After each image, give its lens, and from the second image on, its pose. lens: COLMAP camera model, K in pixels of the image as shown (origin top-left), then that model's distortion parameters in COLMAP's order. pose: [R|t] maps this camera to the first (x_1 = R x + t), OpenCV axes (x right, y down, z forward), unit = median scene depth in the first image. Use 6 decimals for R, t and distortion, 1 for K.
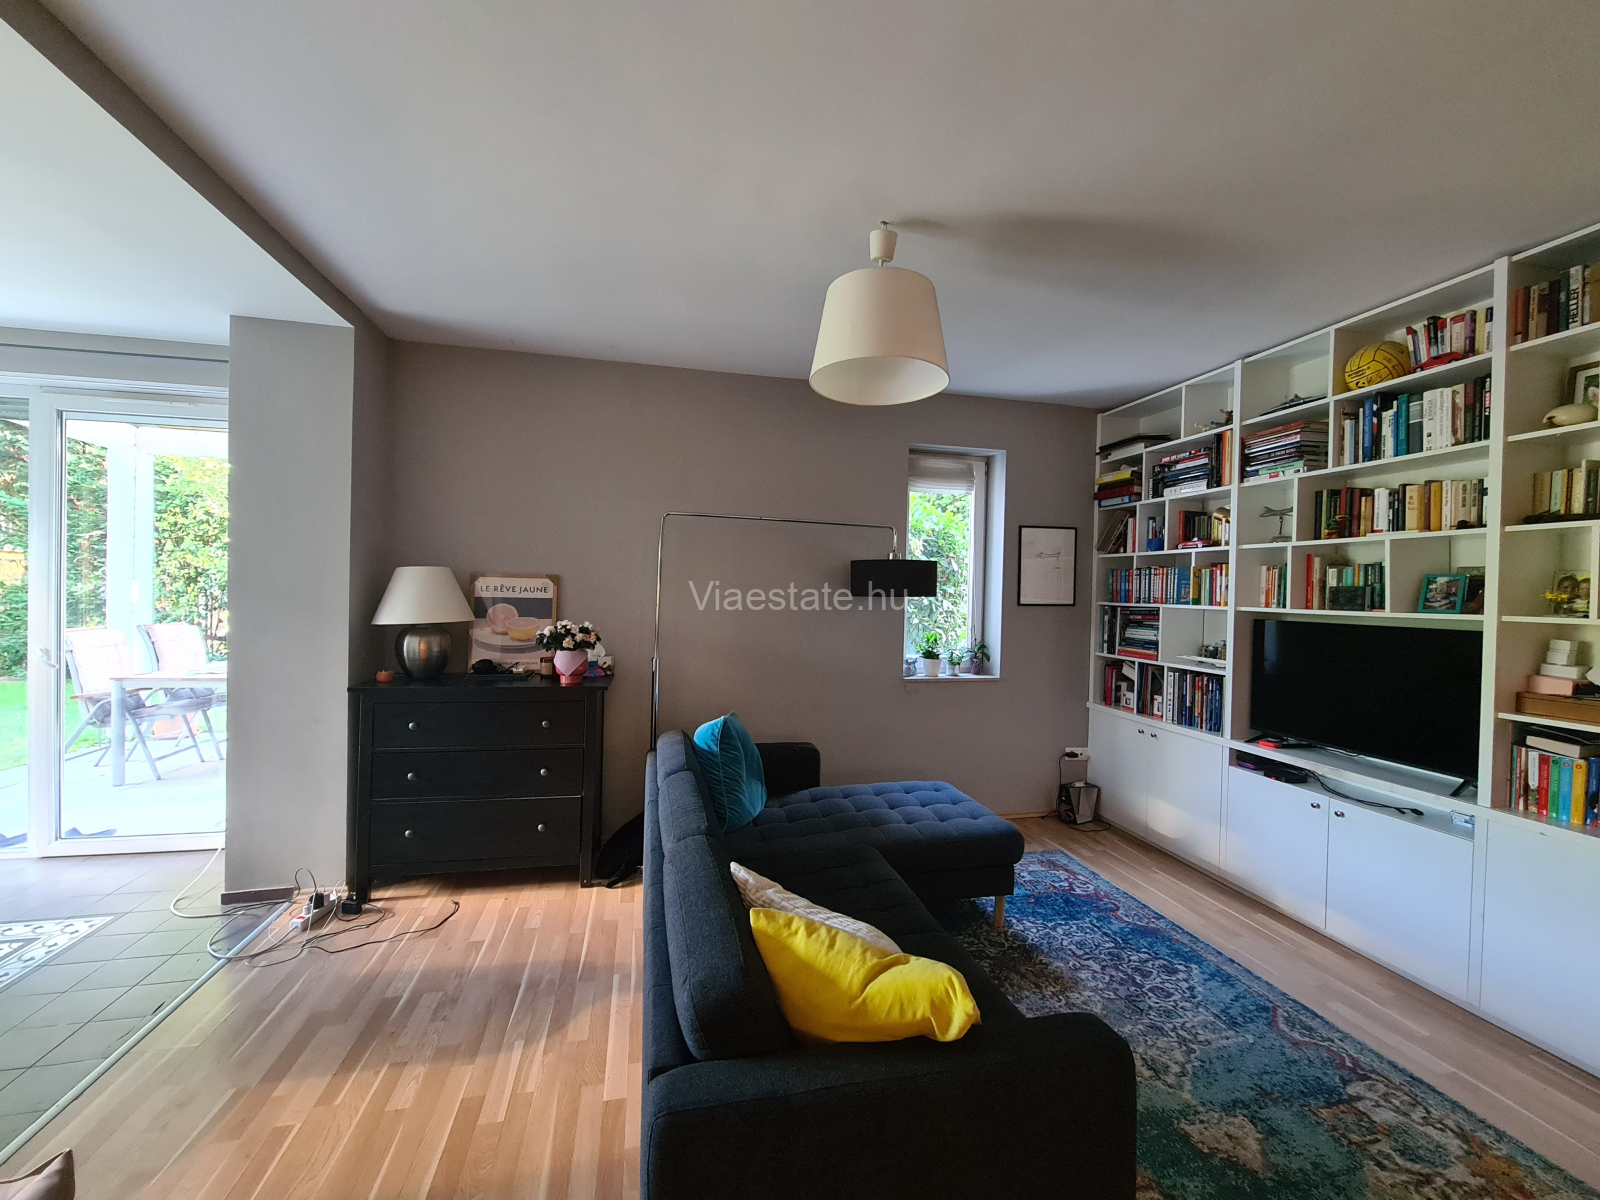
lens RADIAL K [[652.6, 0, 800.0], [0, 652.6, 600.0], [0, 0, 1]] dist [0.004811, -0.004014]
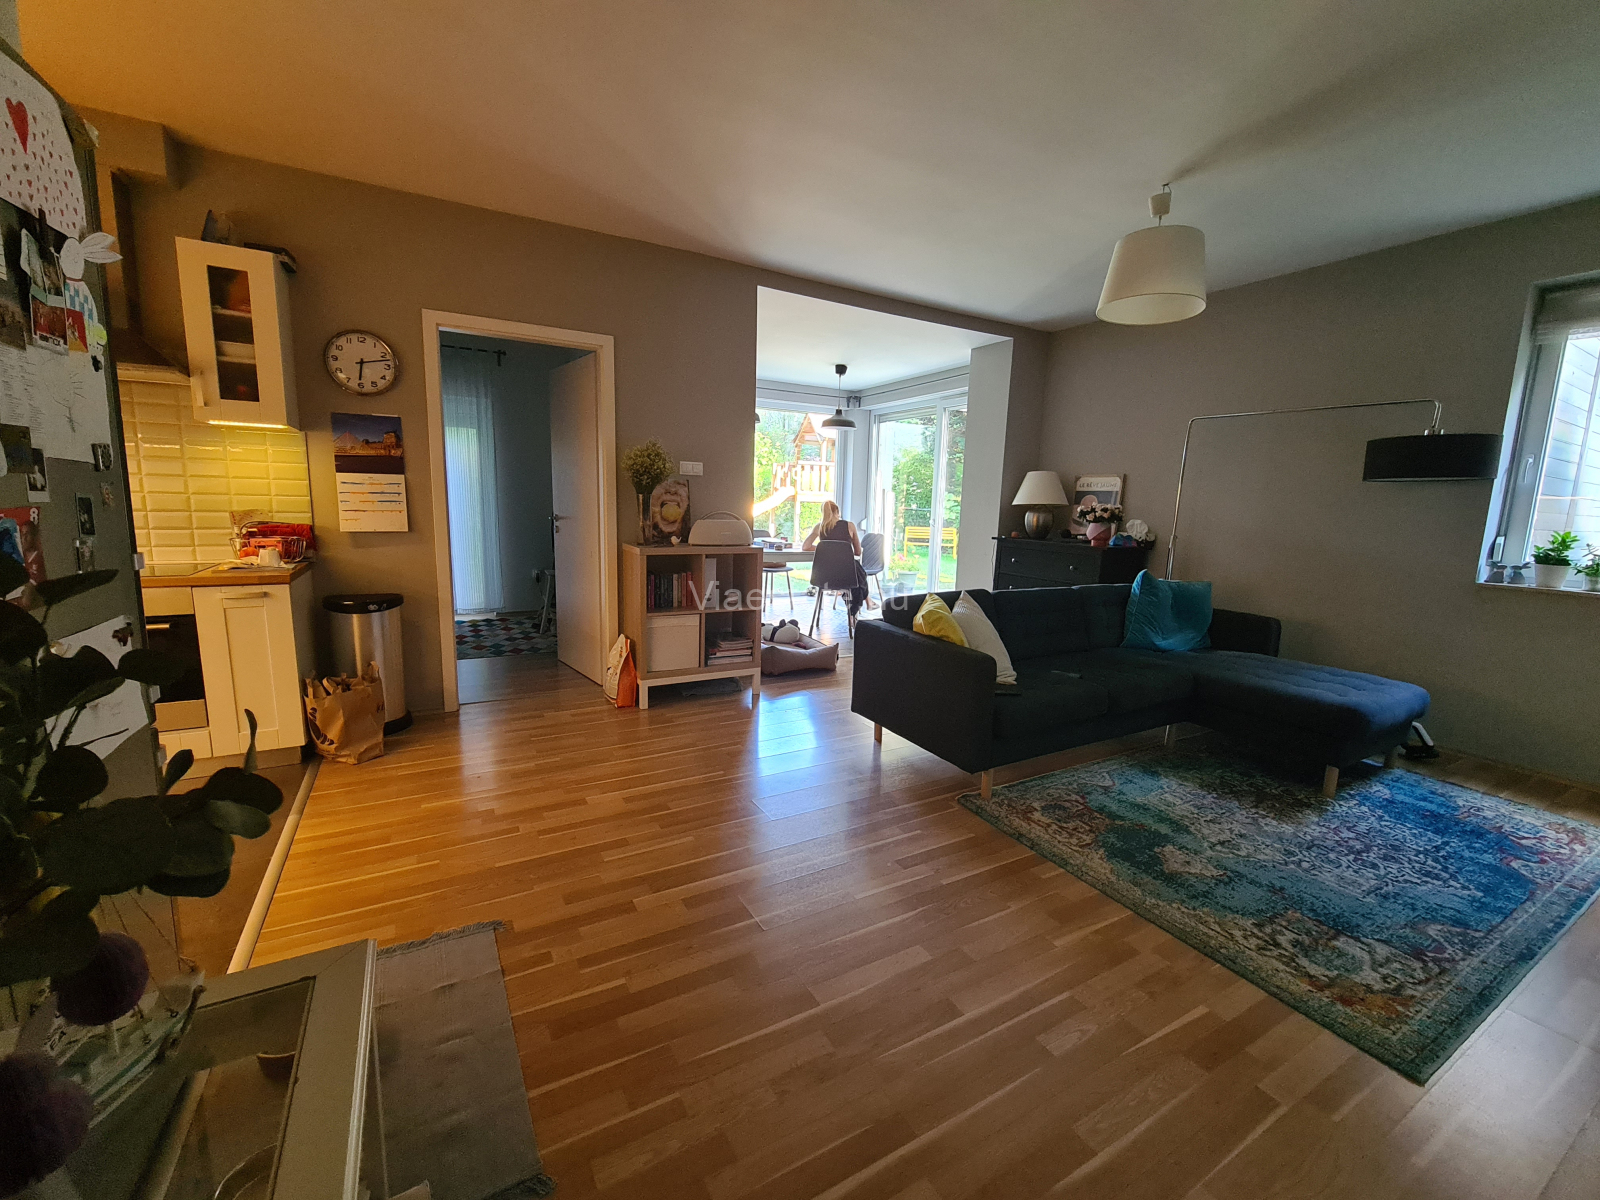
lens RADIAL K [[652.6, 0, 800.0], [0, 652.6, 600.0], [0, 0, 1]] dist [0.004811, -0.004014]
pose [[0.279307, 0.132091, -0.951073, 1.018903], [-0.035649, 0.991236, 0.127200, 0.097613], [0.959540, -0.001623, 0.281568, -0.076396]]
